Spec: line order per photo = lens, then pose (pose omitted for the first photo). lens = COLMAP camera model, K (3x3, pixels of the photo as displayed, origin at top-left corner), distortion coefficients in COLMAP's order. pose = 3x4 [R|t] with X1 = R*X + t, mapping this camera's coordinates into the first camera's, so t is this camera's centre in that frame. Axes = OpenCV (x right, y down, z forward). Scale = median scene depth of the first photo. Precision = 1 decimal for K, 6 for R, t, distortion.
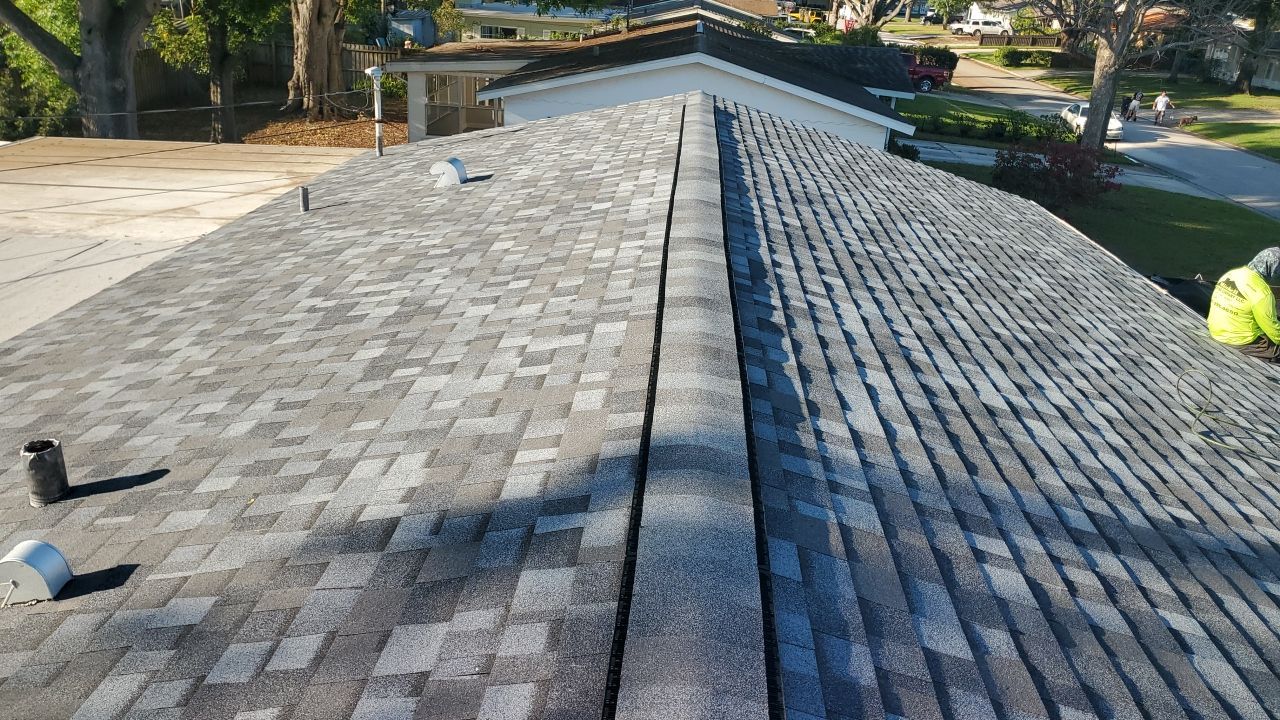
lens RADIAL K [[981.1, 0, 636.8], [0, 981.1, 362.9], [0, 0, 1]] dist [0.068583, -0.079717]
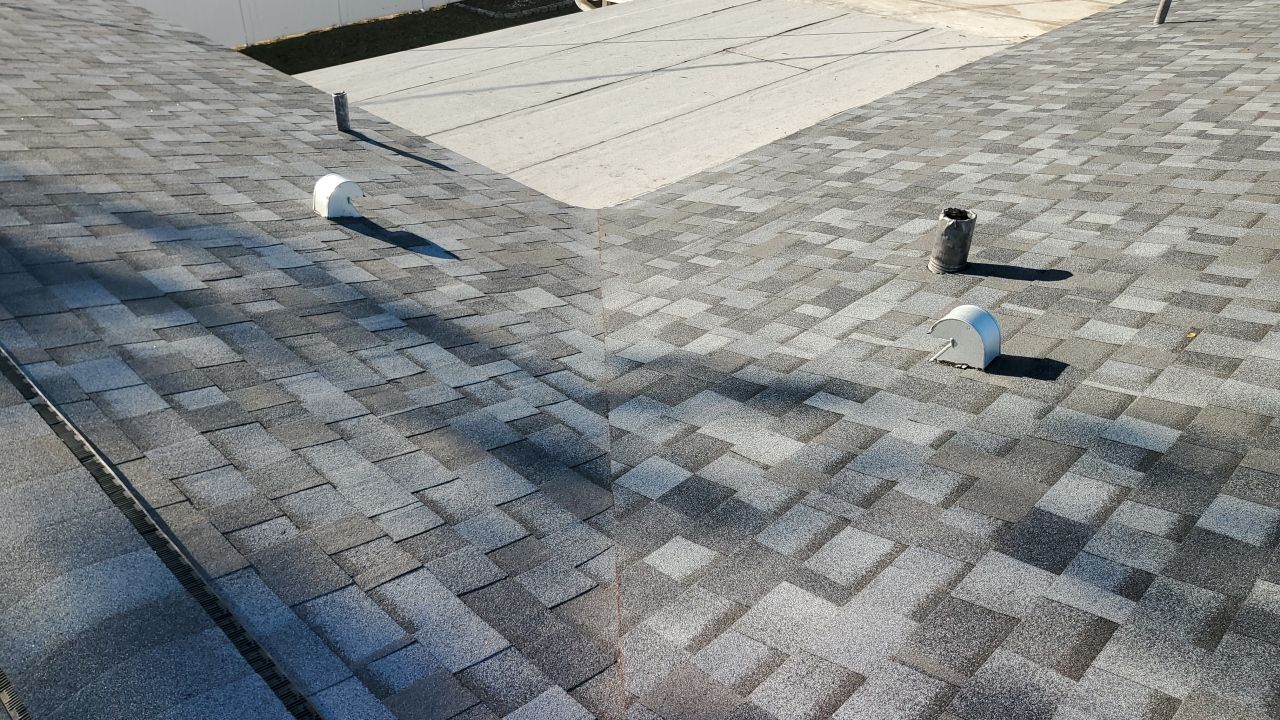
lens RADIAL K [[1002.0, 0, 627.6], [0, 1002.0, 364.7], [0, 0, 1]] dist [-0.000636, 0.004391]
pose [[0.762789, 0.328041, -0.557263, -0.164336], [-0.230460, 0.943094, 0.239710, 0.041210], [0.604187, -0.054421, 0.794982, 0.001265]]
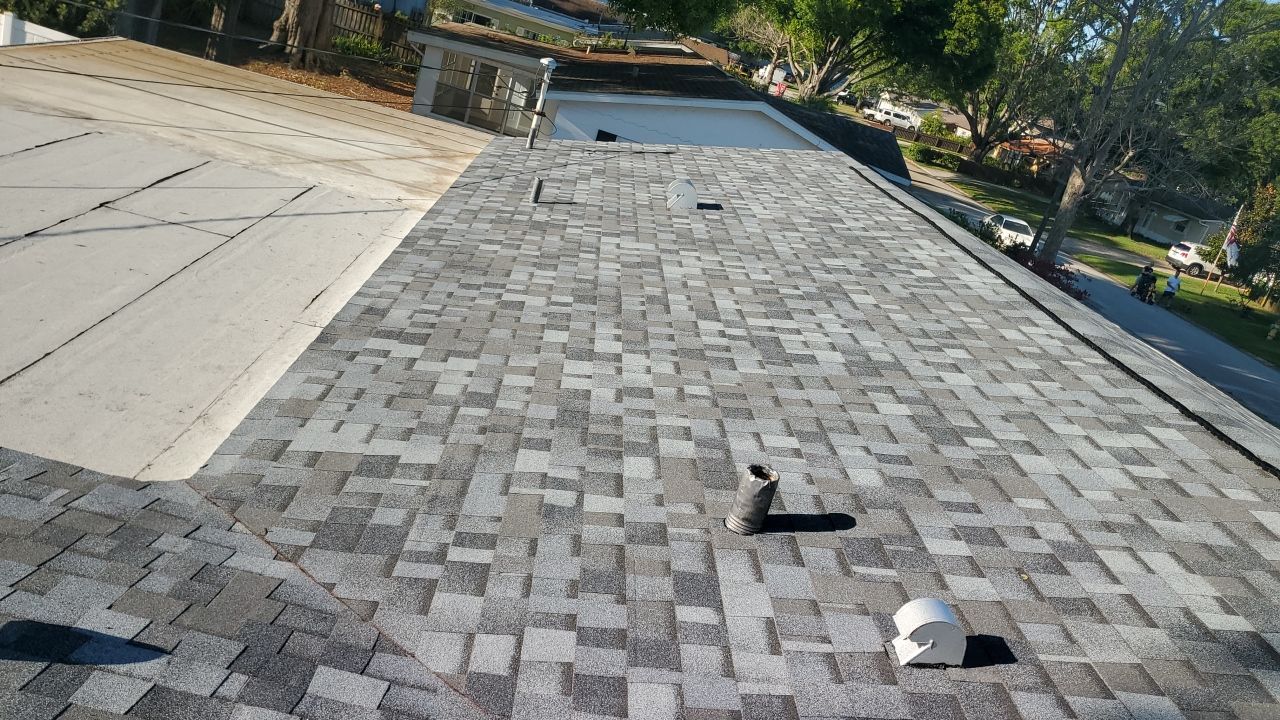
lens RADIAL K [[984.6, 0, 609.6], [0, 984.6, 381.9], [0, 0, 1]] dist [0.078994, -0.151903]
pose [[0.972634, 0.189704, 0.134146, -0.586858], [-0.189969, 0.981729, -0.010935, 0.024727], [-0.133769, -0.014848, 0.990901, 0.060306]]
